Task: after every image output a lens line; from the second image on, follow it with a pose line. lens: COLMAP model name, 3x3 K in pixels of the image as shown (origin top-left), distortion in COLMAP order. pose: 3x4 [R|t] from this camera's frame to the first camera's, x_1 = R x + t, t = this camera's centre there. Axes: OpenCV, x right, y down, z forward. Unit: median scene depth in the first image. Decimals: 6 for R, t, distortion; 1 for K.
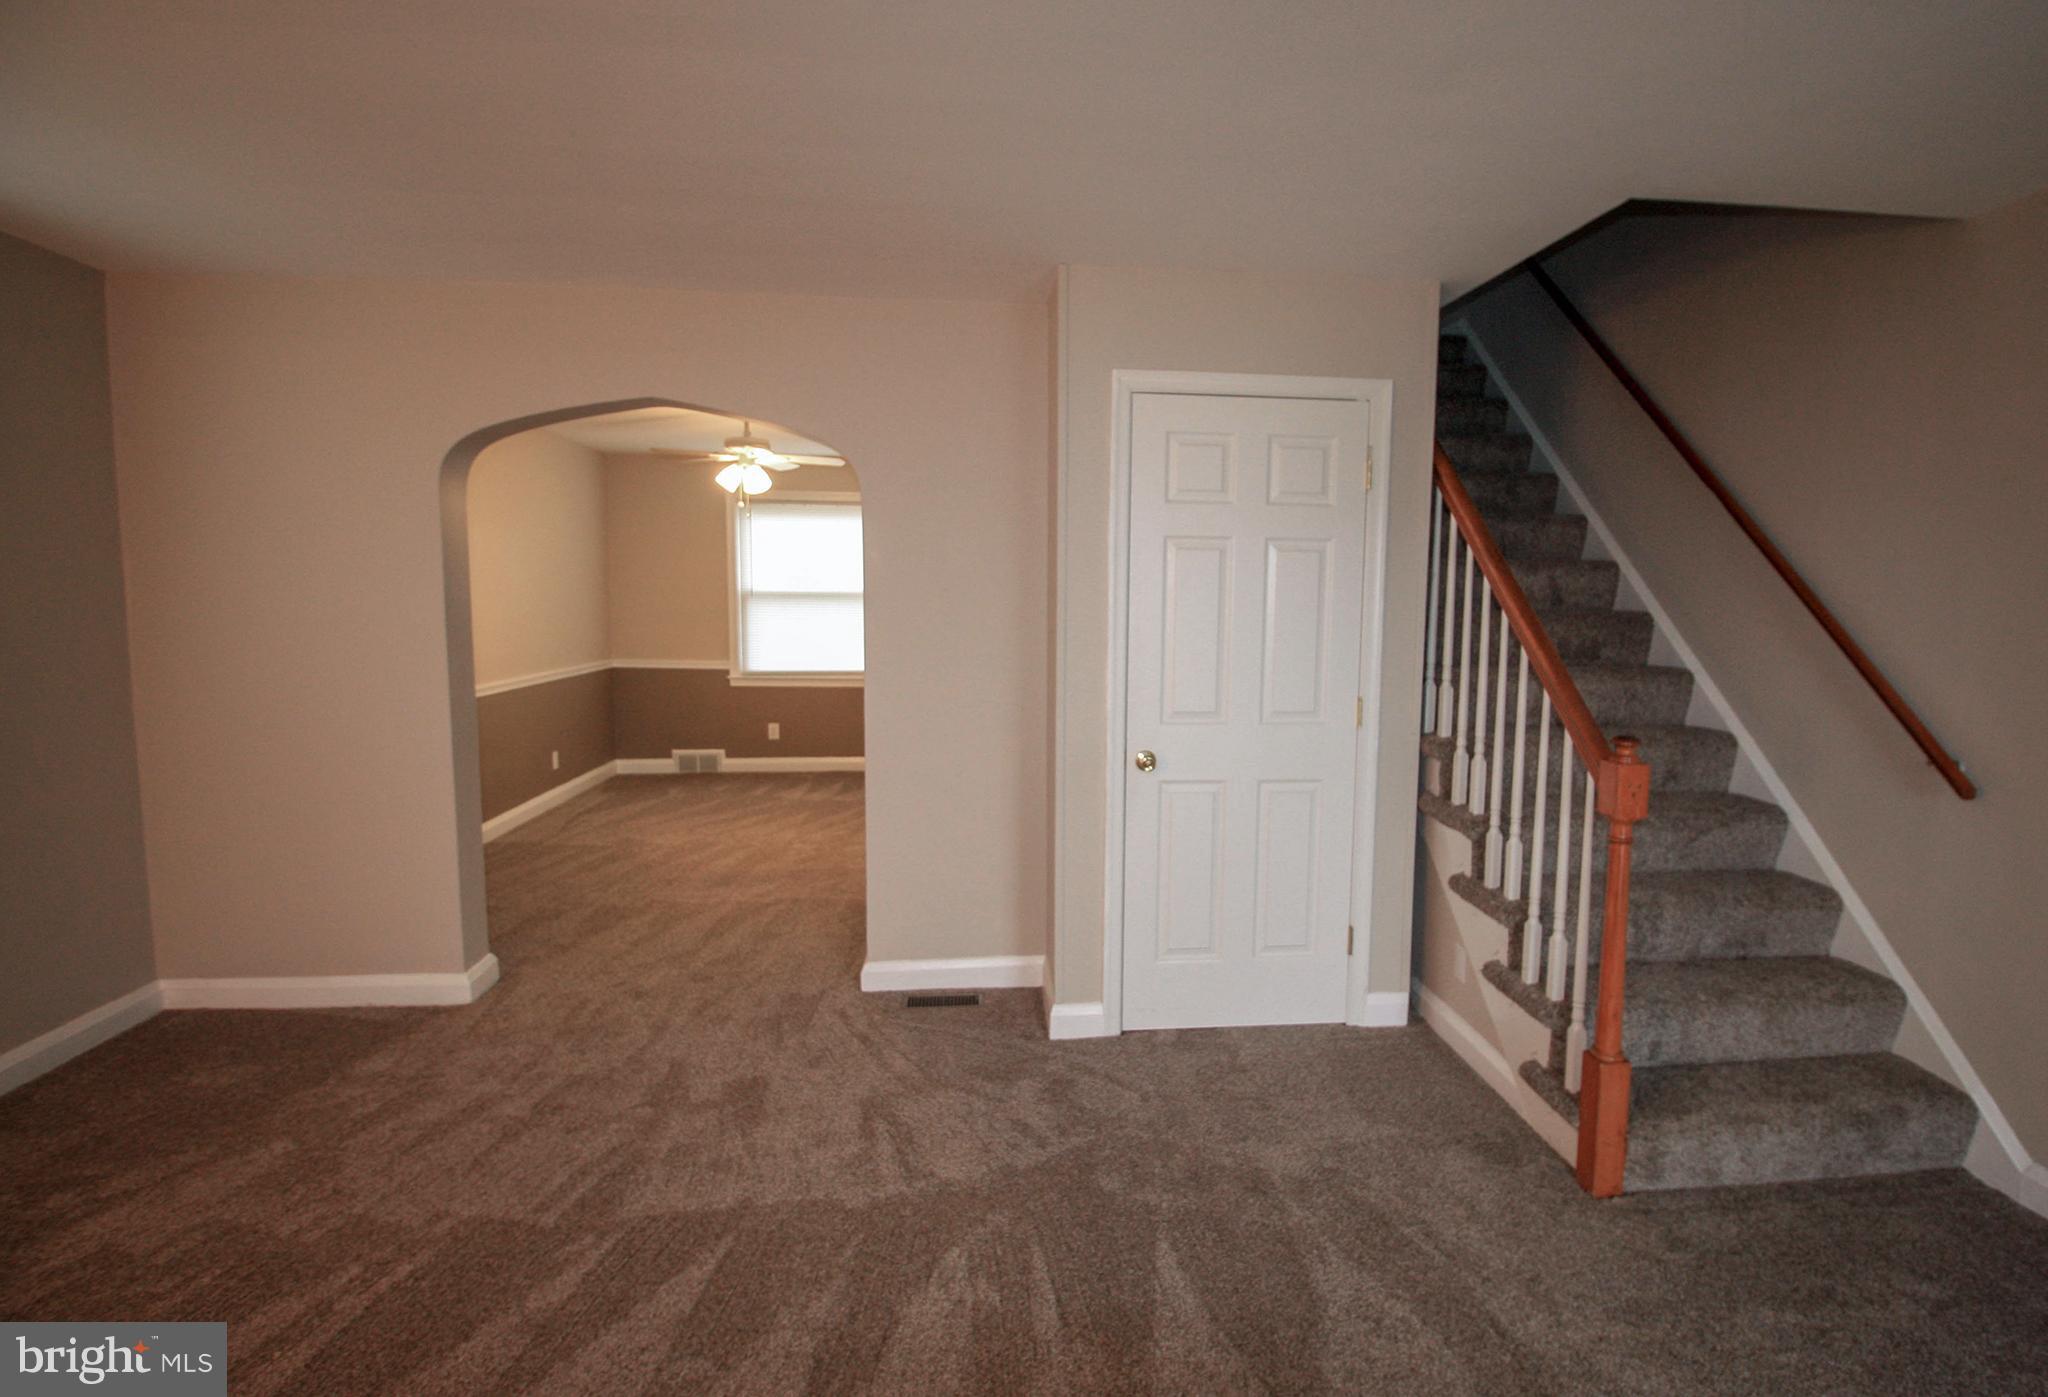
lens RADIAL K [[1038.2, 0, 1082.3], [0, 1038.2, 685.4], [0, 0, 1]] dist [-0.013140, -0.002788]
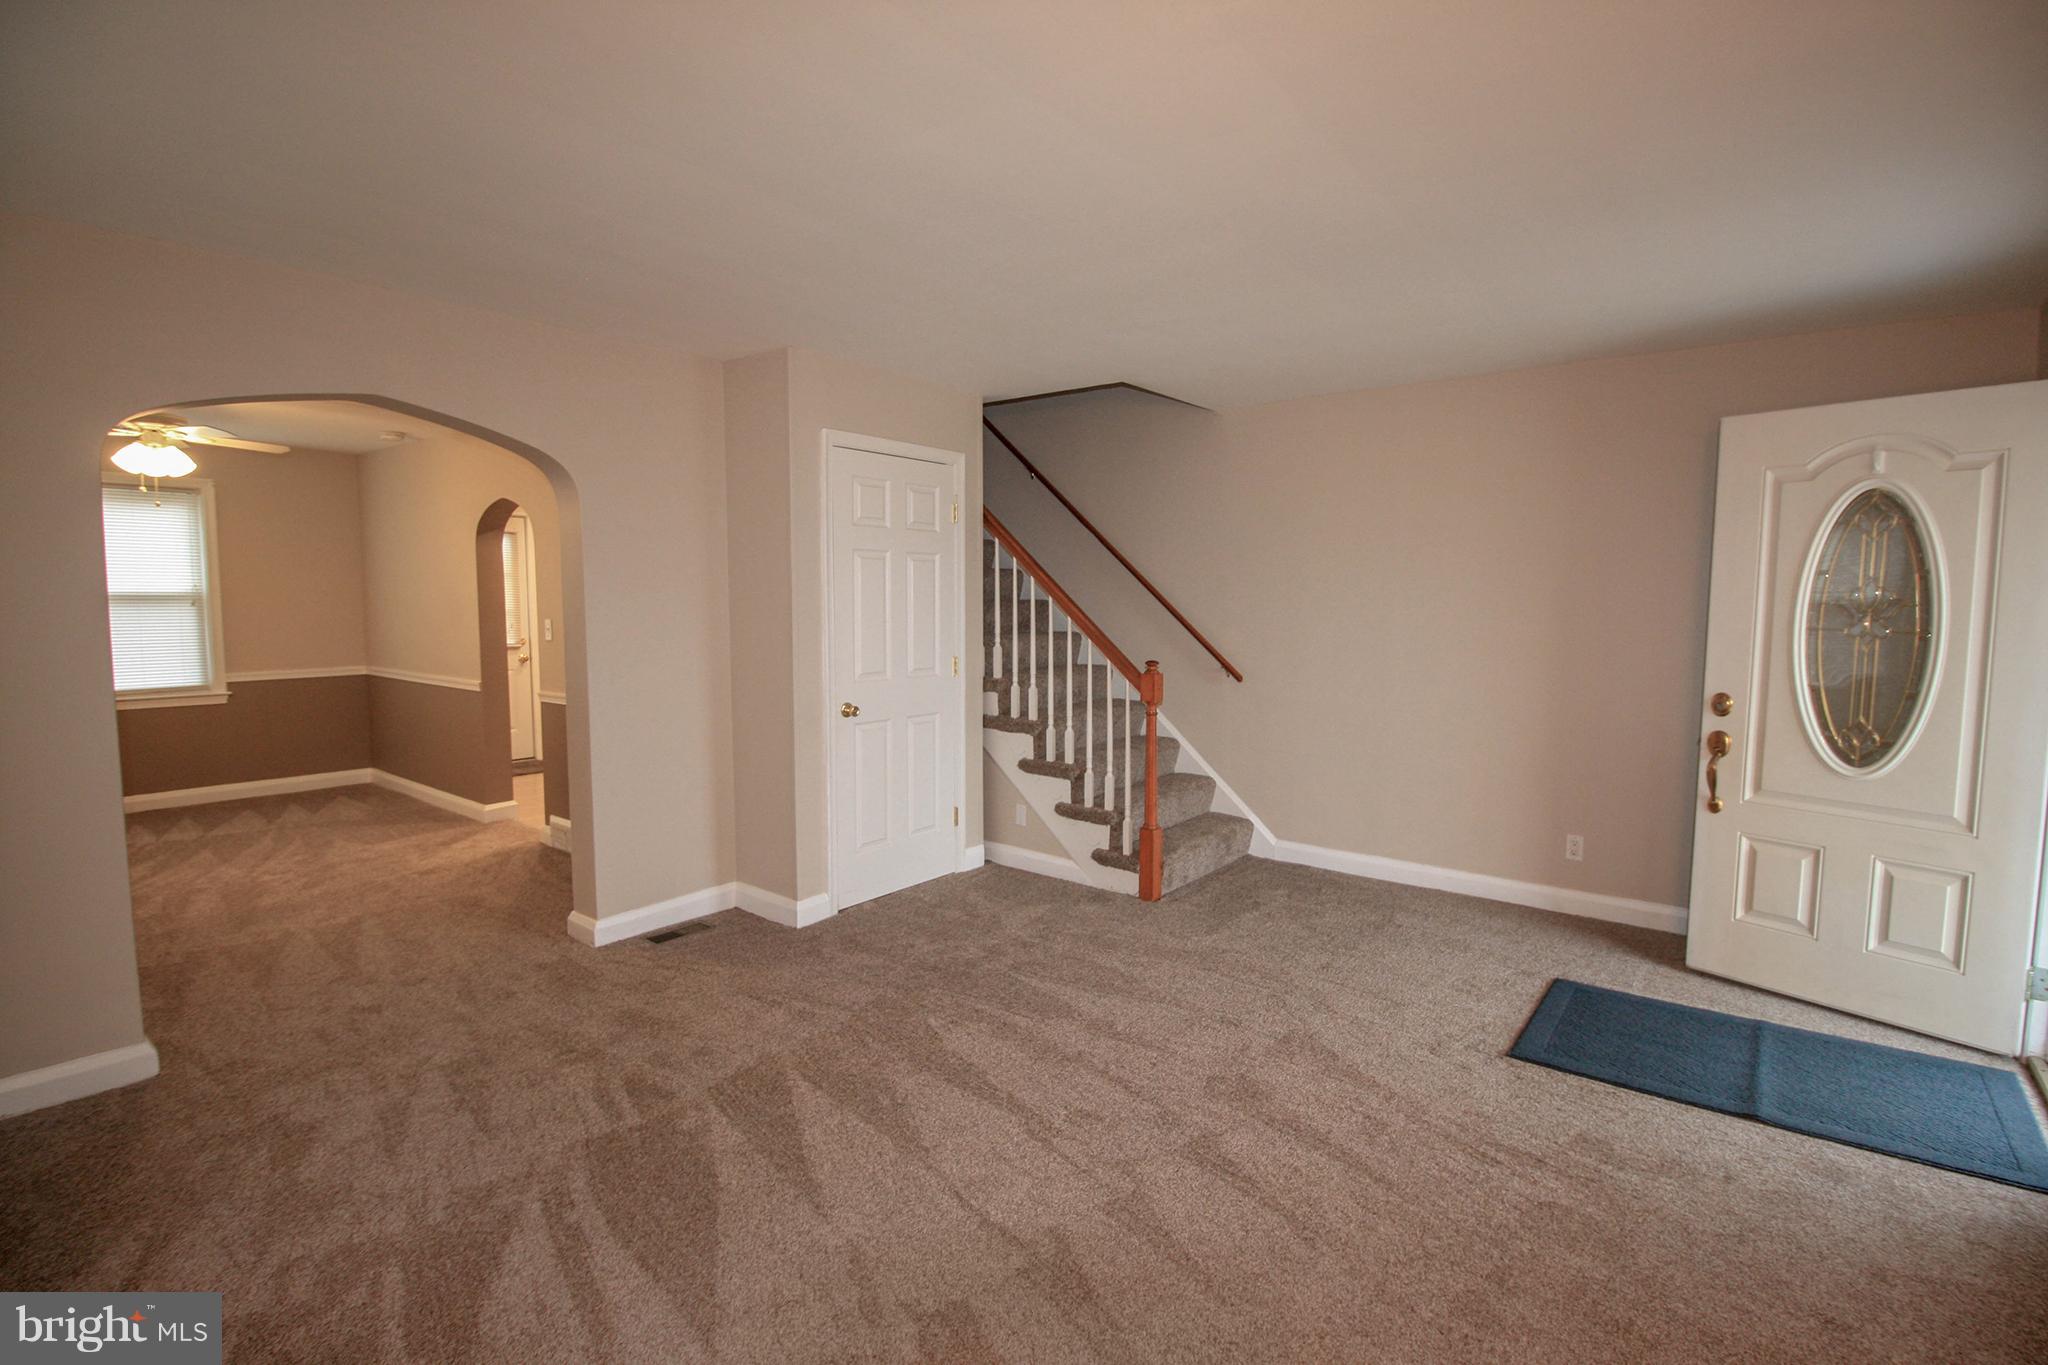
lens RADIAL K [[958.9, 0, 1033.4], [0, 958.9, 670.0], [0, 0, 1]] dist [-0.007427, -0.009215]
pose [[0.702390, -0.068331, 0.708505, -0.642168], [0.070007, 0.997187, 0.026770, 0.001697], [-0.708341, 0.030797, 0.705198, -0.081095]]
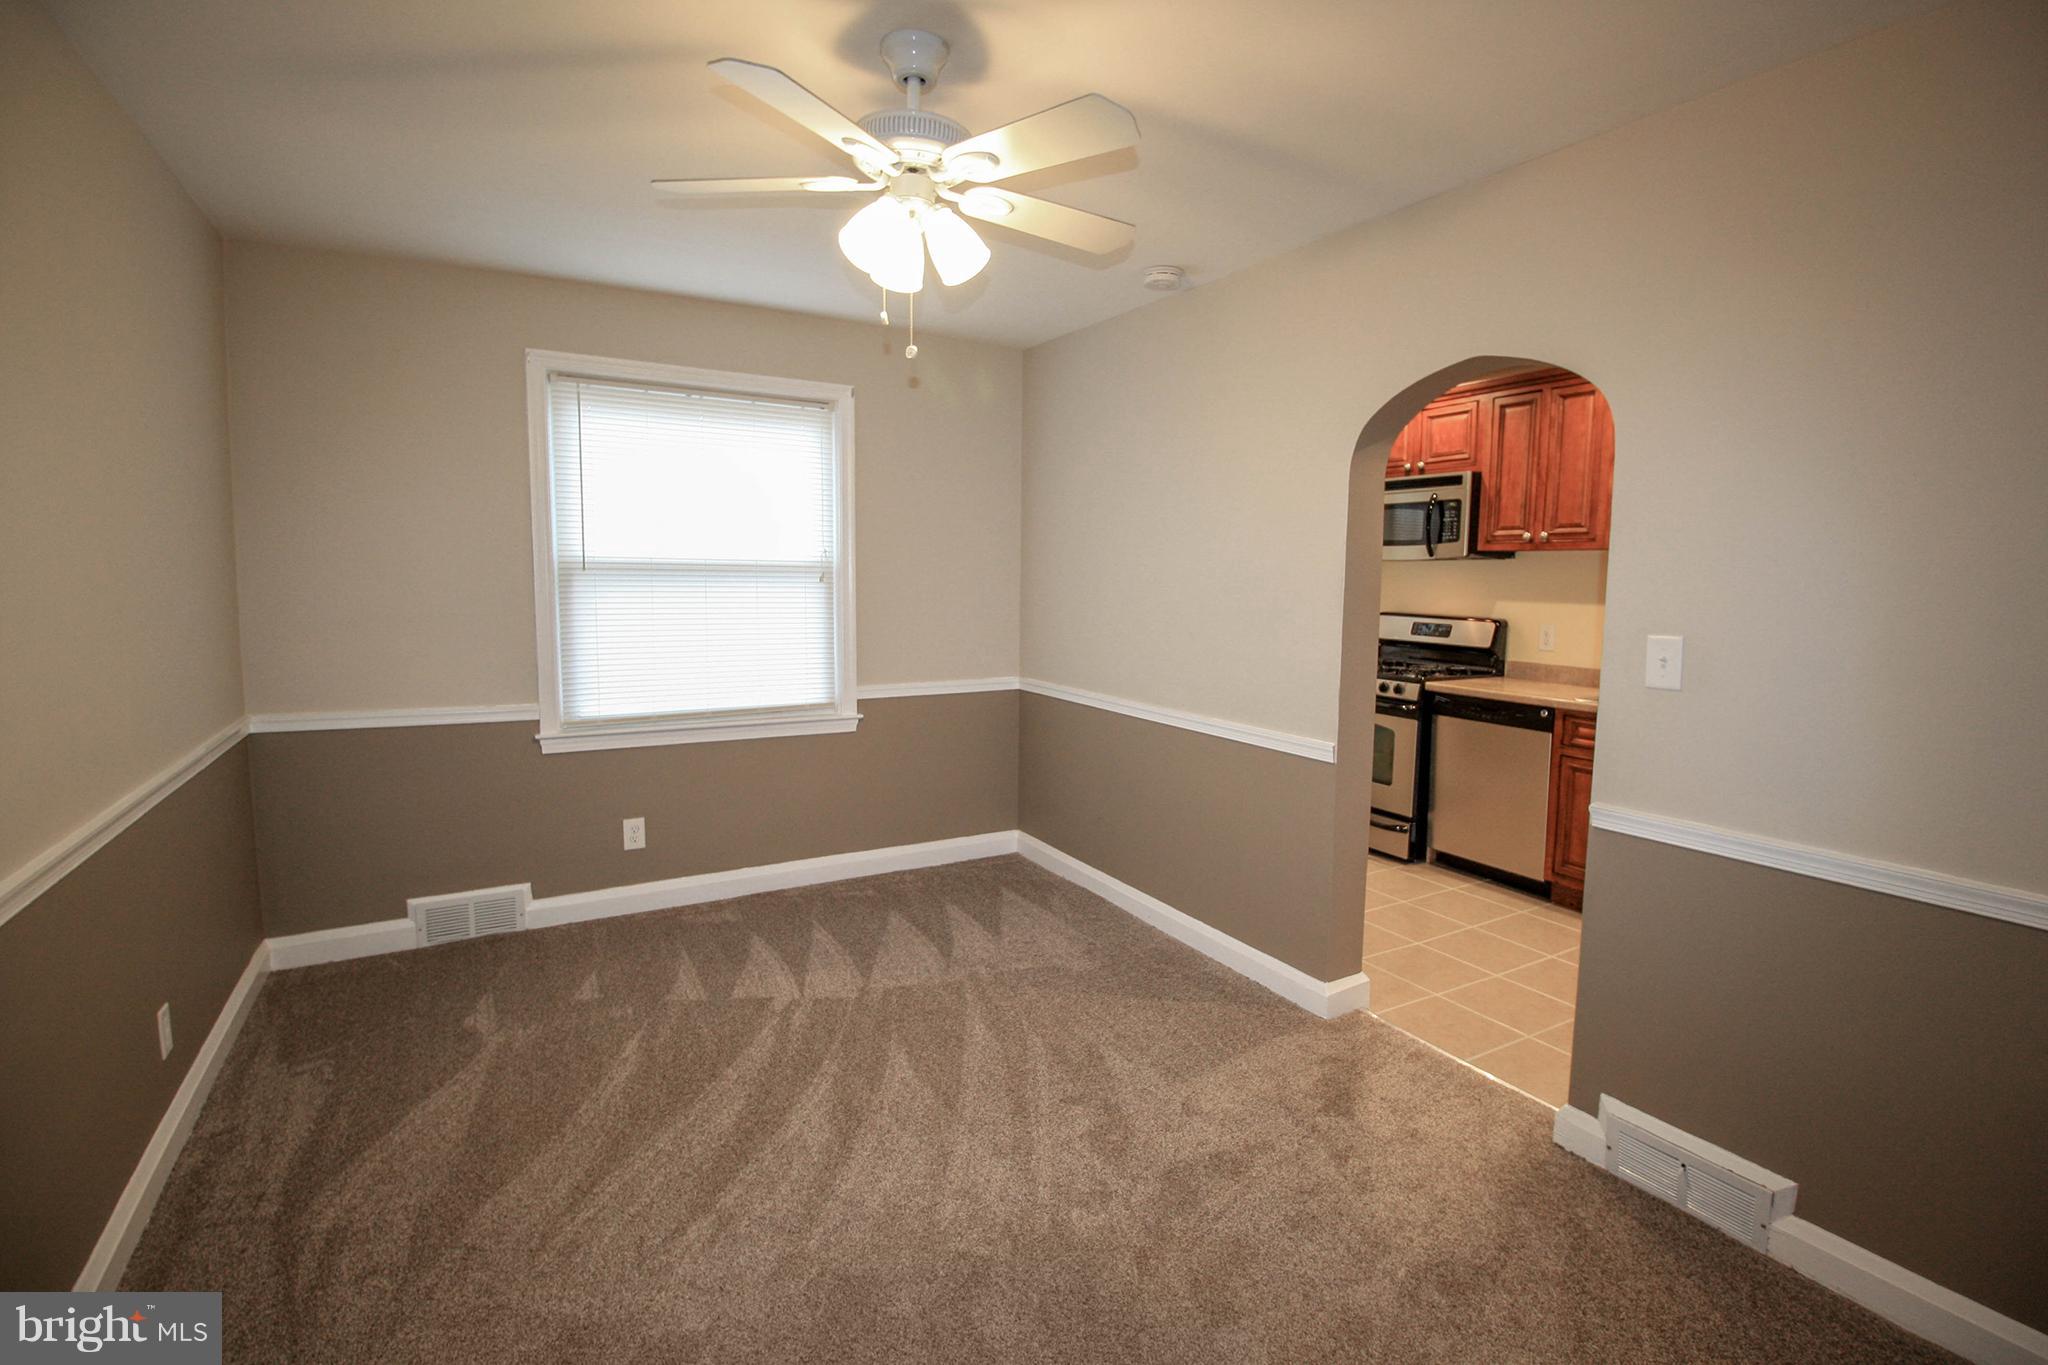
lens RADIAL K [[958.9, 0, 1059.7], [0, 958.9, 657.4], [0, 0, 1]] dist [-0.007427, -0.009215]
pose [[0.908631, -0.038905, 0.415785, -0.710337], [0.035259, 0.999243, 0.016447, -0.101639], [-0.416110, -0.000284, 0.909314, 1.142993]]
